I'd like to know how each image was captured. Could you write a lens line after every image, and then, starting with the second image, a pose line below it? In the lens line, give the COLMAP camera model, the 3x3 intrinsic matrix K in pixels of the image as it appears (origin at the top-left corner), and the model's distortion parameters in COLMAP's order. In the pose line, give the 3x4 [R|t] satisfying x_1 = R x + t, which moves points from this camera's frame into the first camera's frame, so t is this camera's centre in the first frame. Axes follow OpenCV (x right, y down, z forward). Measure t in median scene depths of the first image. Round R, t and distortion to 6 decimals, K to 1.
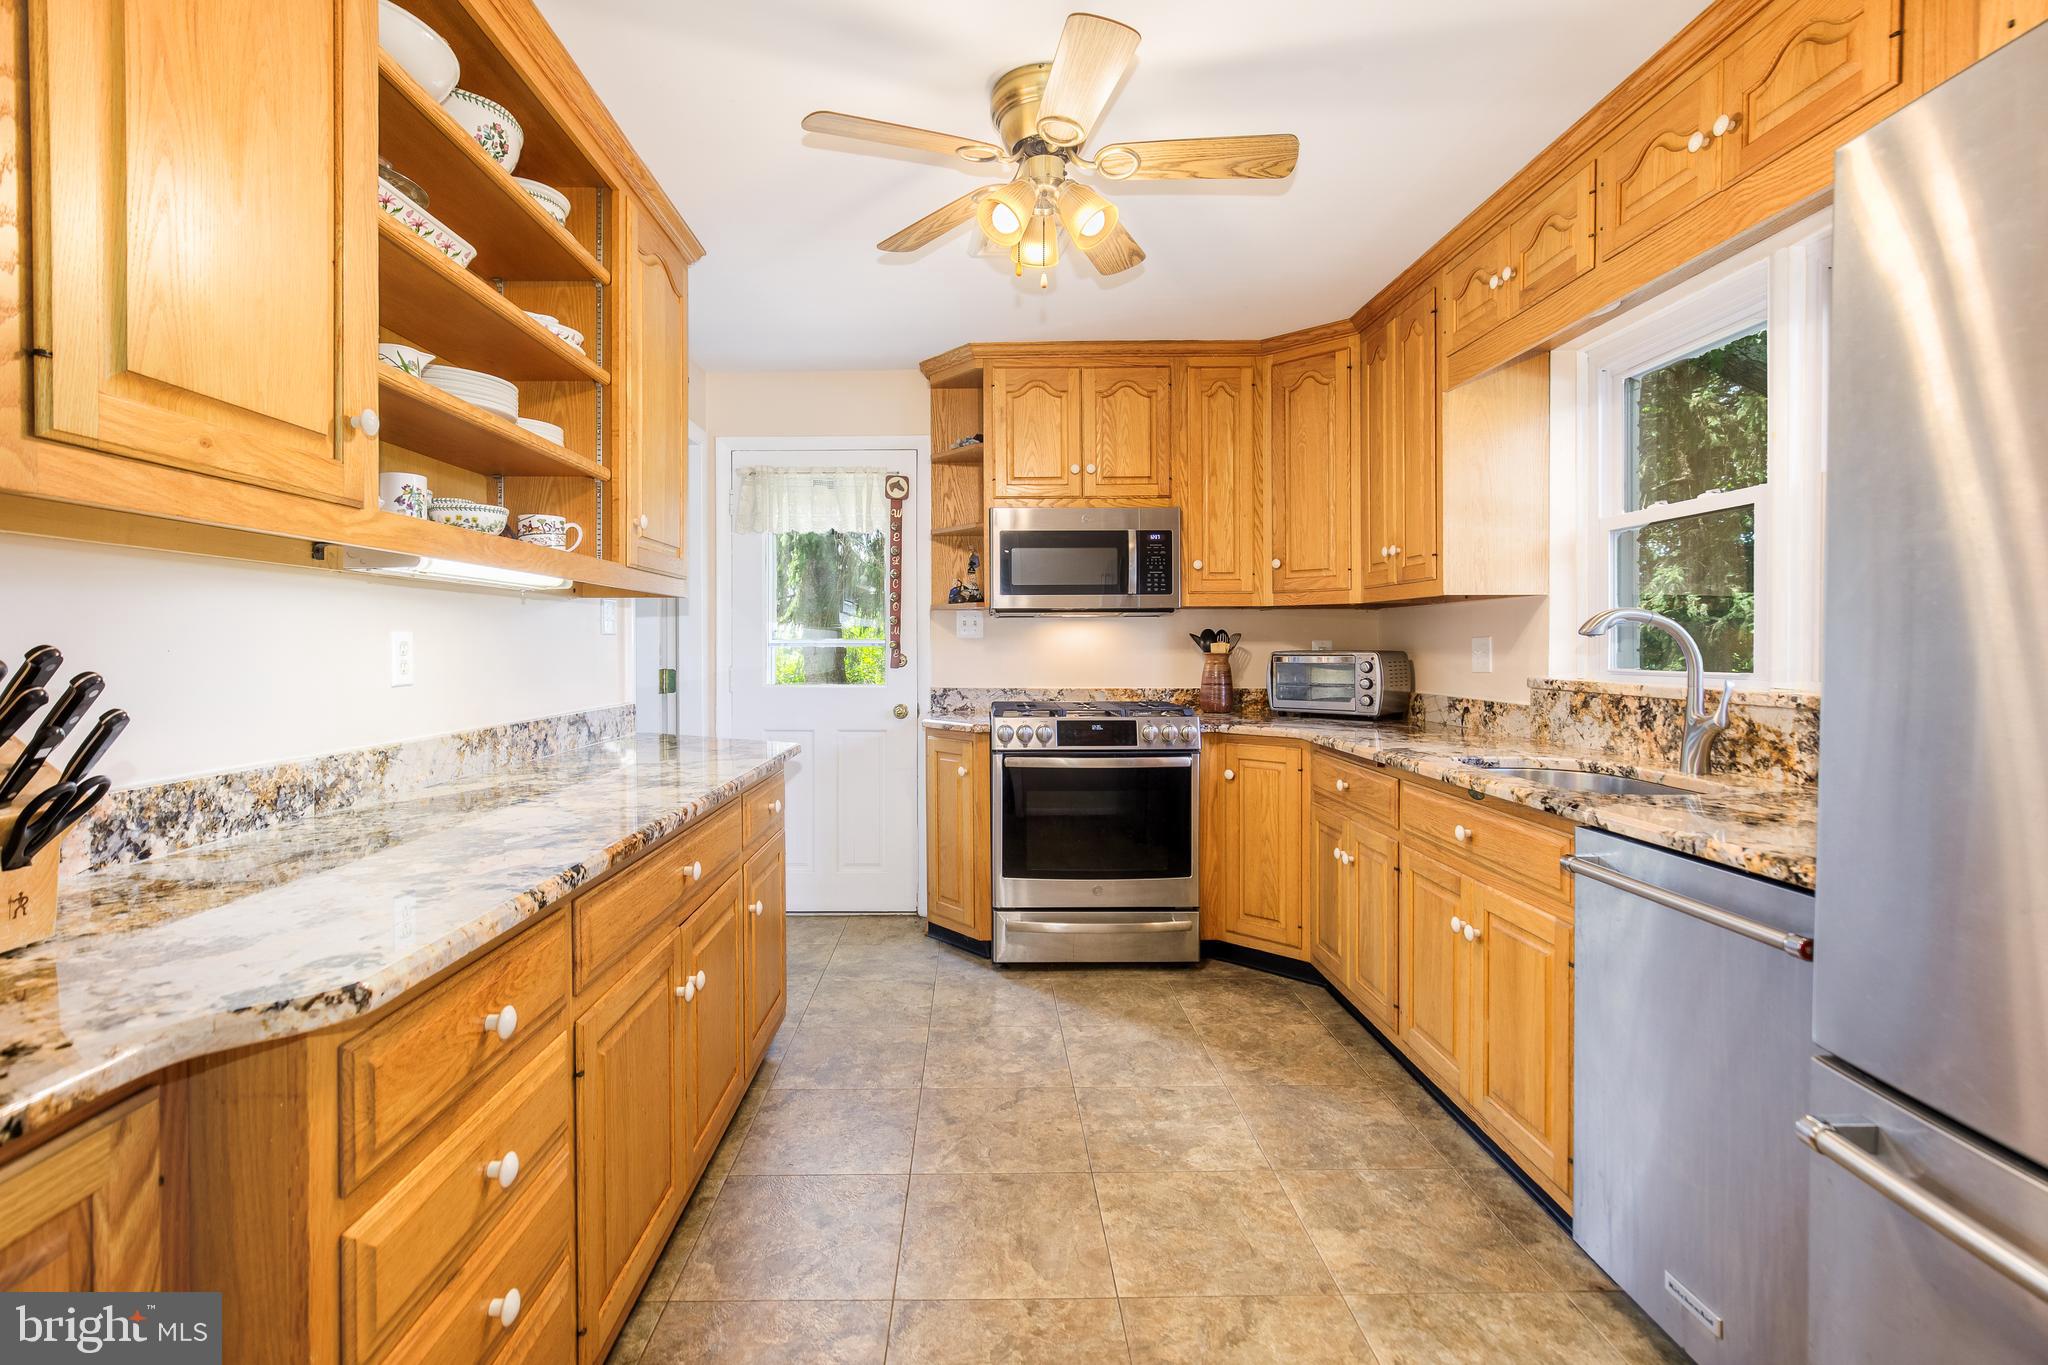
lens RADIAL K [[944.0, 0, 998.8], [0, 944.0, 647.2], [0, 0, 1]] dist [-0.003051, 0.000965]
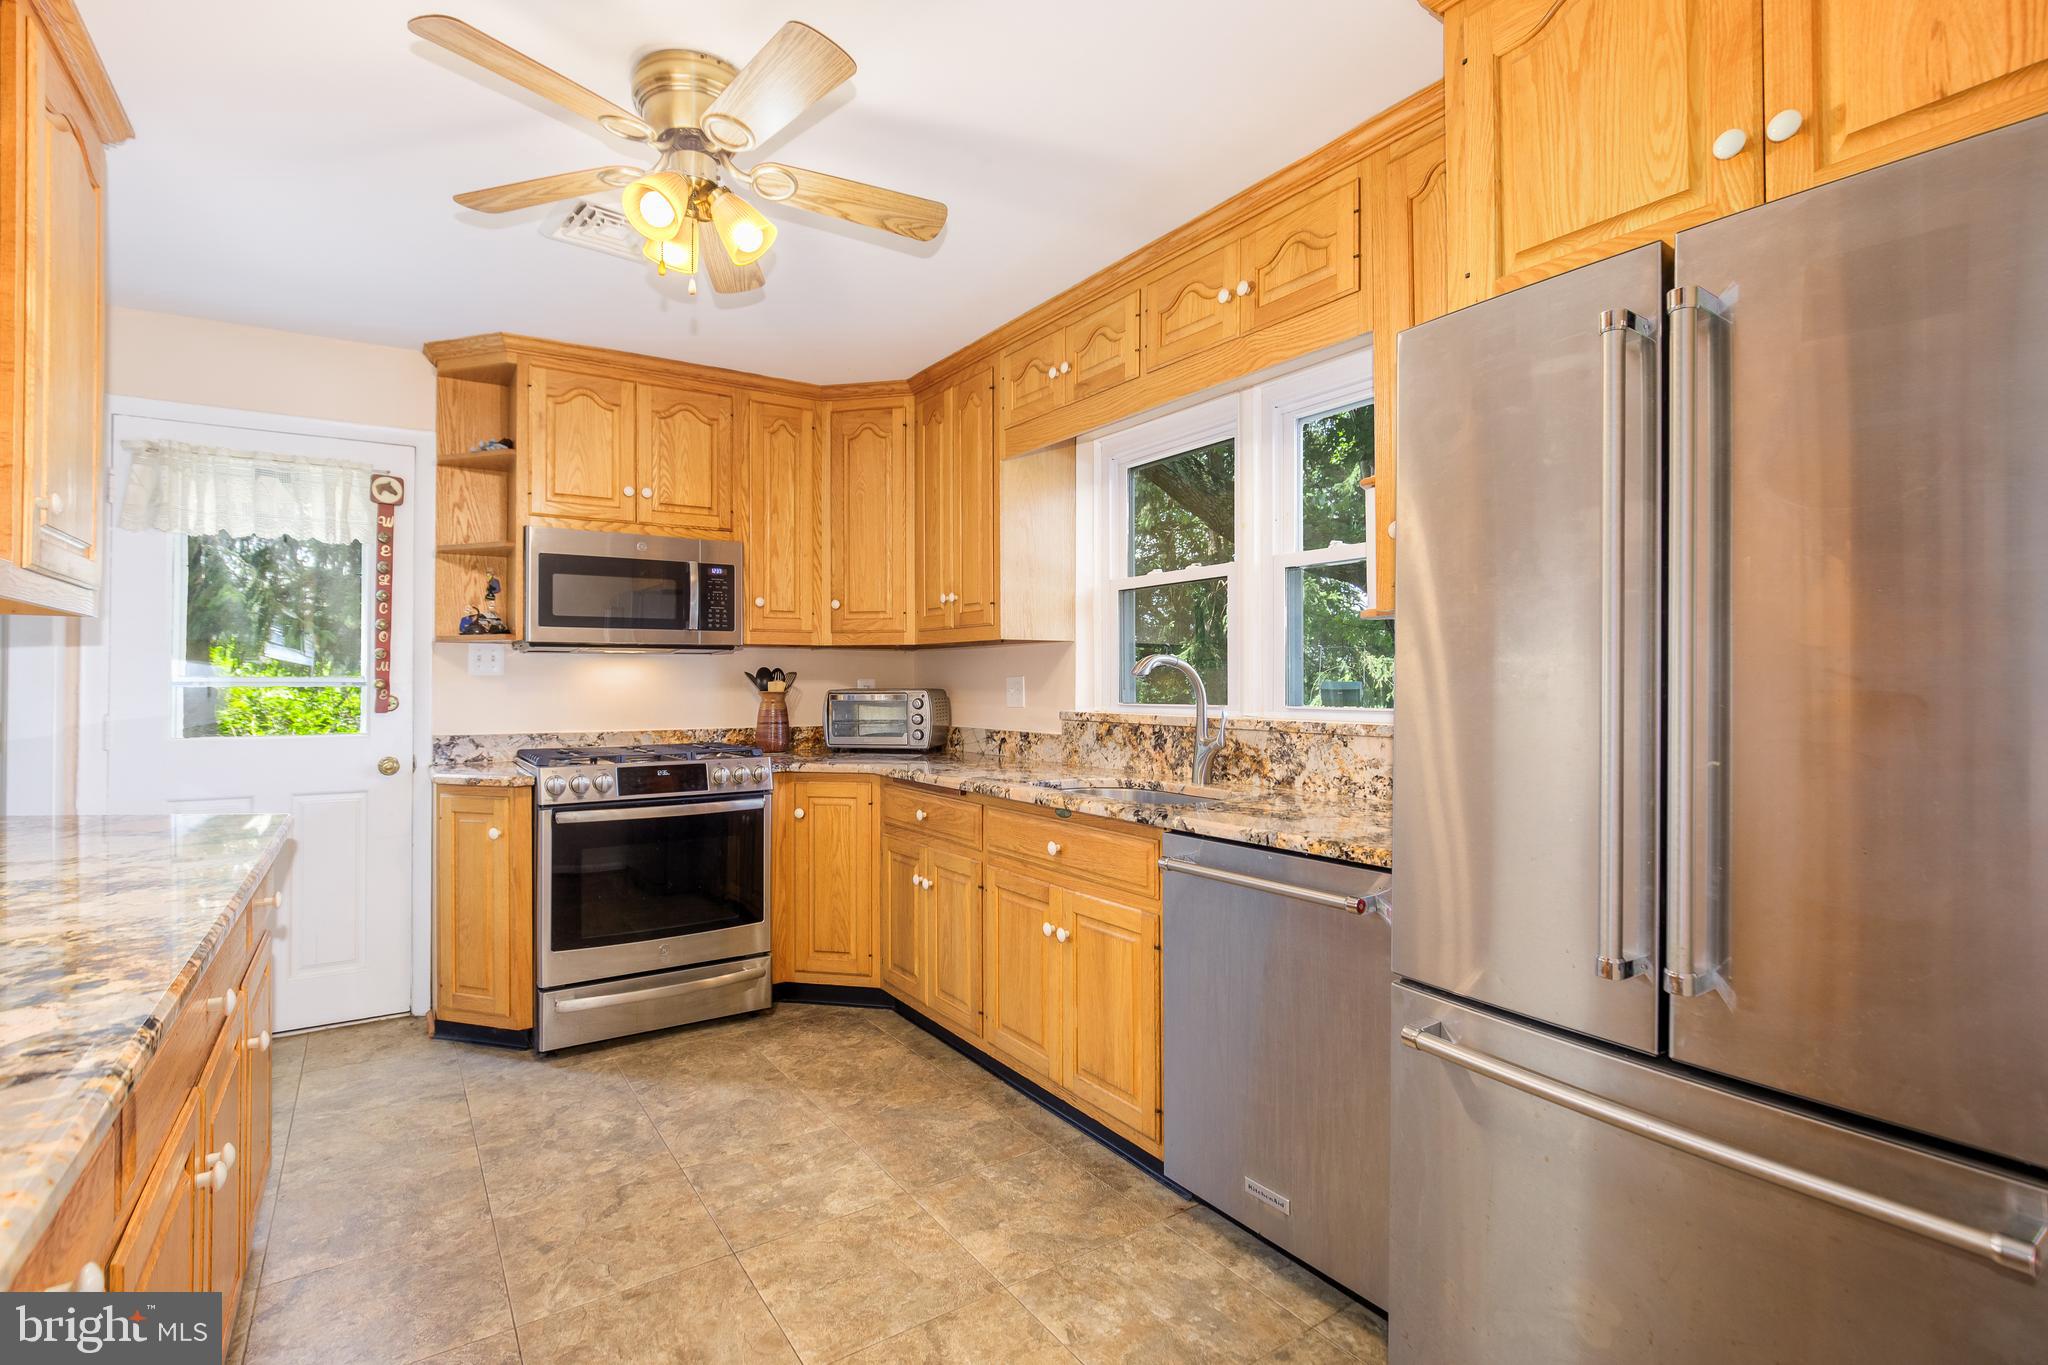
lens RADIAL K [[938.8, 0, 1002.8], [0, 938.8, 667.4], [0, 0, 1]] dist [-0.004321, 0.000264]
pose [[0.842396, 0.007800, 0.538802, -0.118058], [0.002376, 0.999832, -0.018188, -0.000939], [-0.538853, 0.016602, 0.842236, 0.047892]]
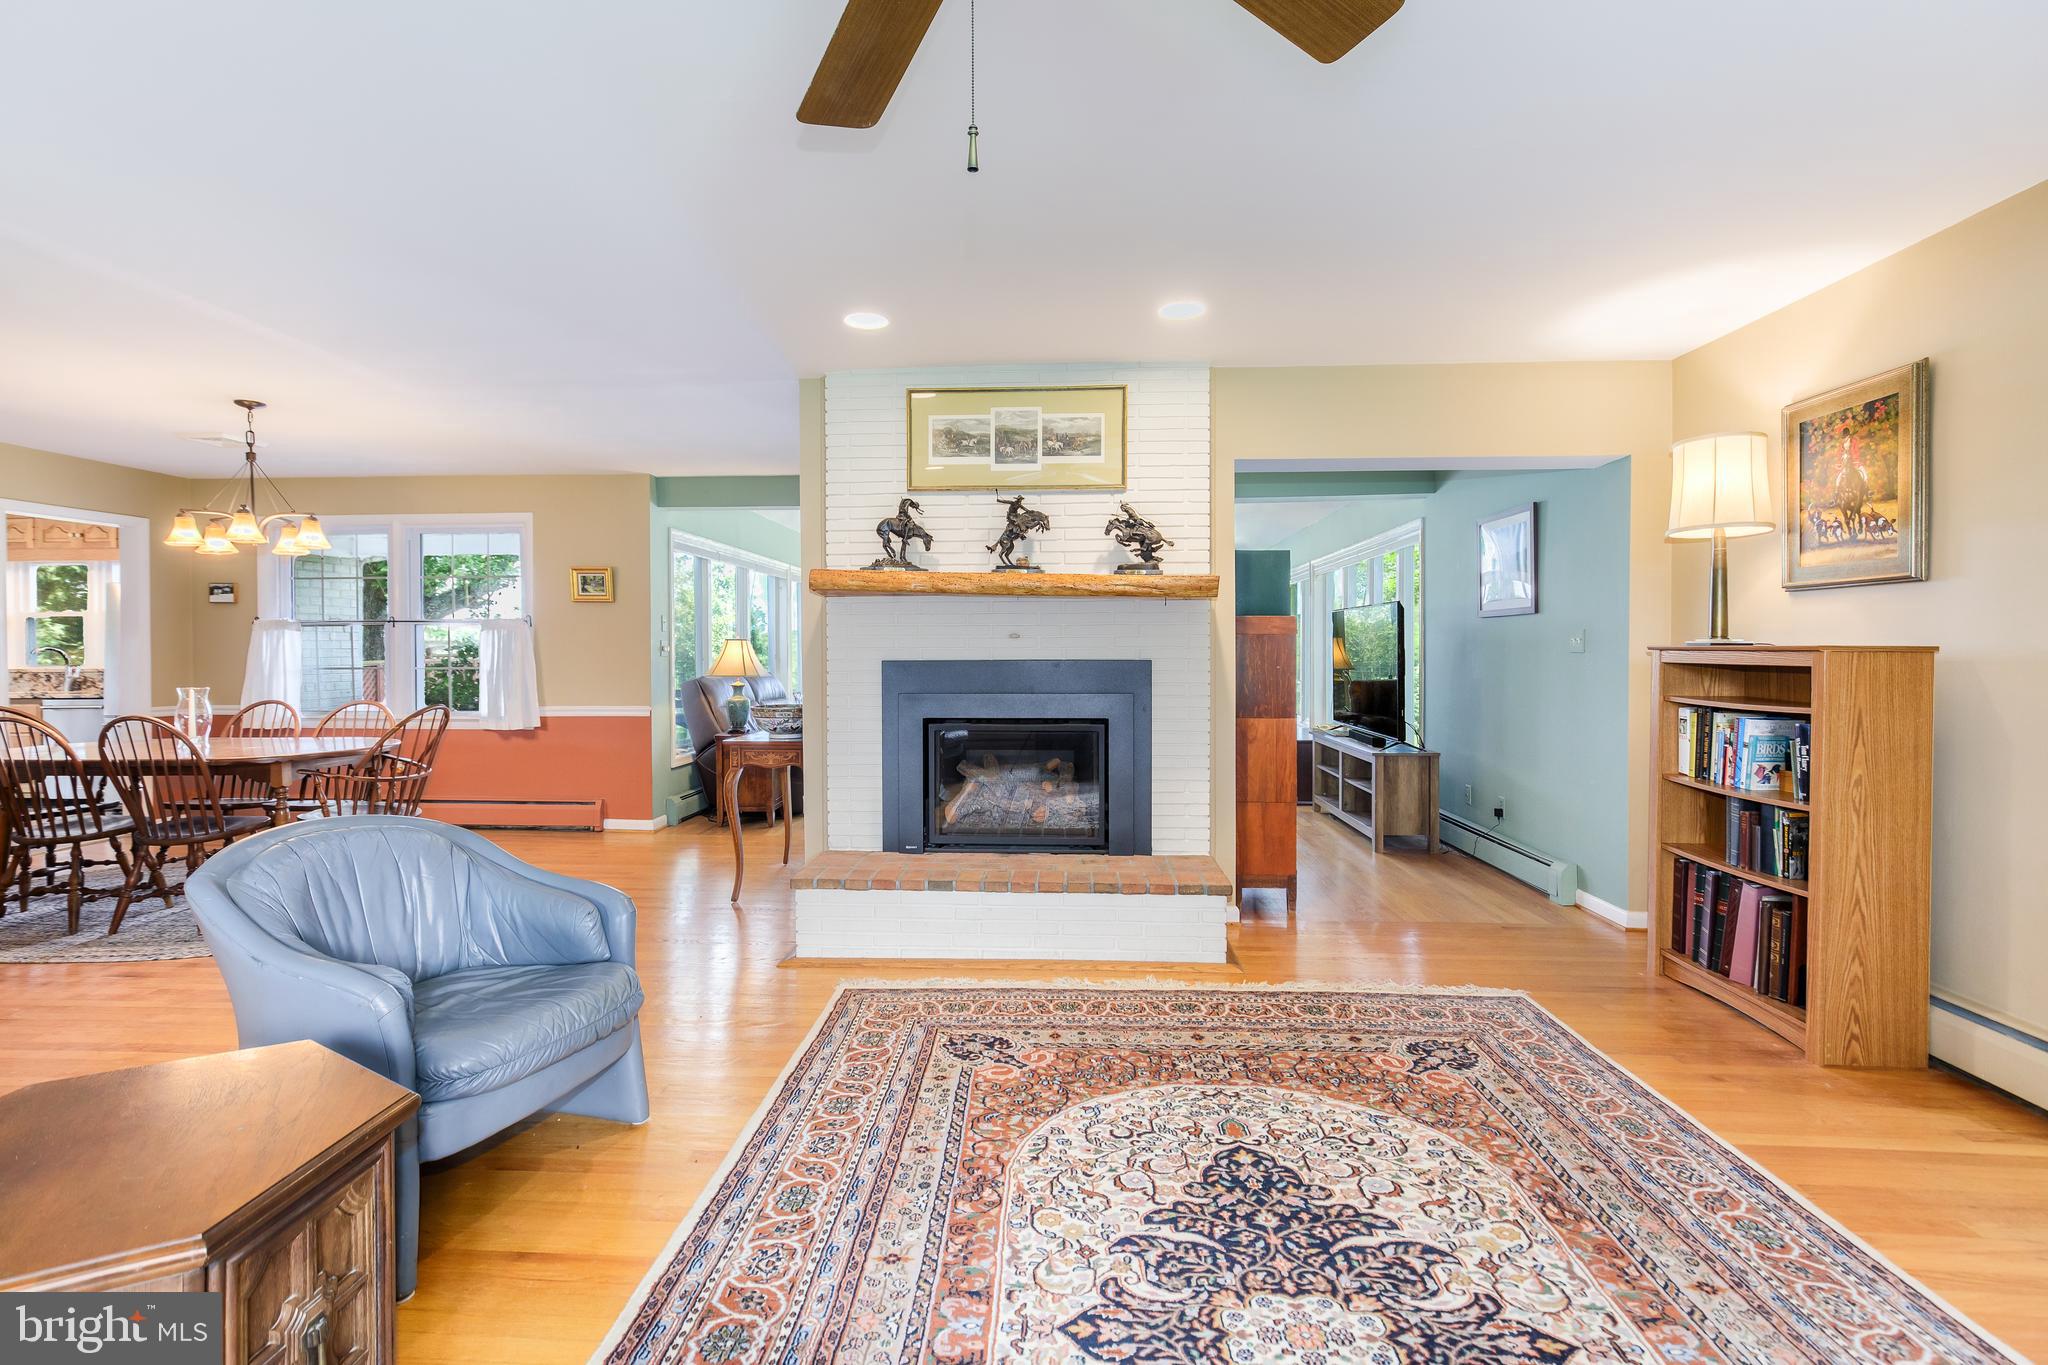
lens RADIAL K [[946.7, 0, 1010.6], [0, 946.7, 662.0], [0, 0, 1]] dist [-0.015120, 0.006461]
pose [[0.083487, -0.009208, 0.996466, -1.716473], [0.008971, 0.999924, 0.008489, 0.014475], [-0.996468, 0.008231, 0.083563, -1.959480]]
